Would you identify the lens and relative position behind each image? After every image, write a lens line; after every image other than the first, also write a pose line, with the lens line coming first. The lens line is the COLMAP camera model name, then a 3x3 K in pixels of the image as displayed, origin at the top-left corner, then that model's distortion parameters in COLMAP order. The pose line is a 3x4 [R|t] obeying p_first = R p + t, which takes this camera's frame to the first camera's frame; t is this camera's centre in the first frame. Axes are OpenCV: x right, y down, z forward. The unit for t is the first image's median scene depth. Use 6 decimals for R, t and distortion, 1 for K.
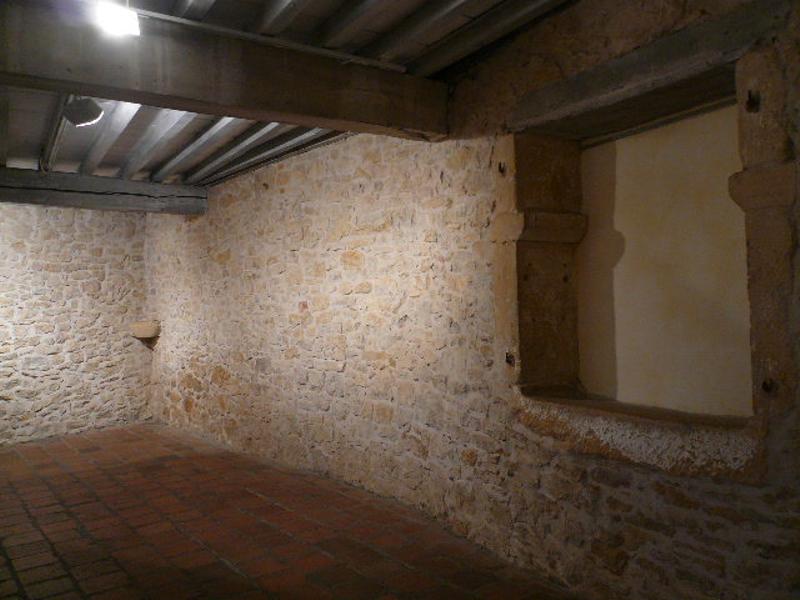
lens RADIAL K [[672.6, 0, 400.0], [0, 672.6, 300.0], [0, 0, 1]] dist [-0.125132, 0.106930]
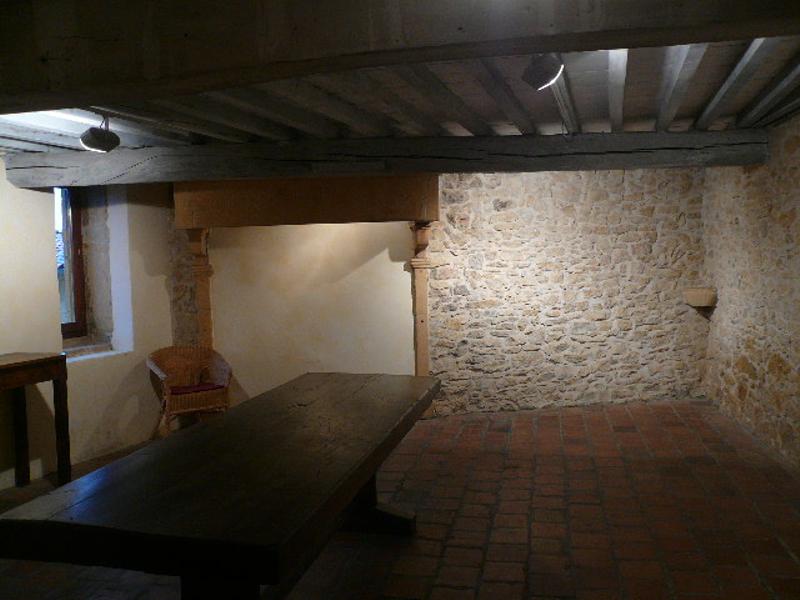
lens RADIAL K [[672.6, 0, 400.0], [0, 672.6, 300.0], [0, 0, 1]] dist [-0.125132, 0.106930]
pose [[0.653006, 0.056135, -0.755269, 0.018008], [0.012834, 0.996286, 0.085144, -0.034380], [0.757244, -0.065293, 0.649860, 0.135944]]
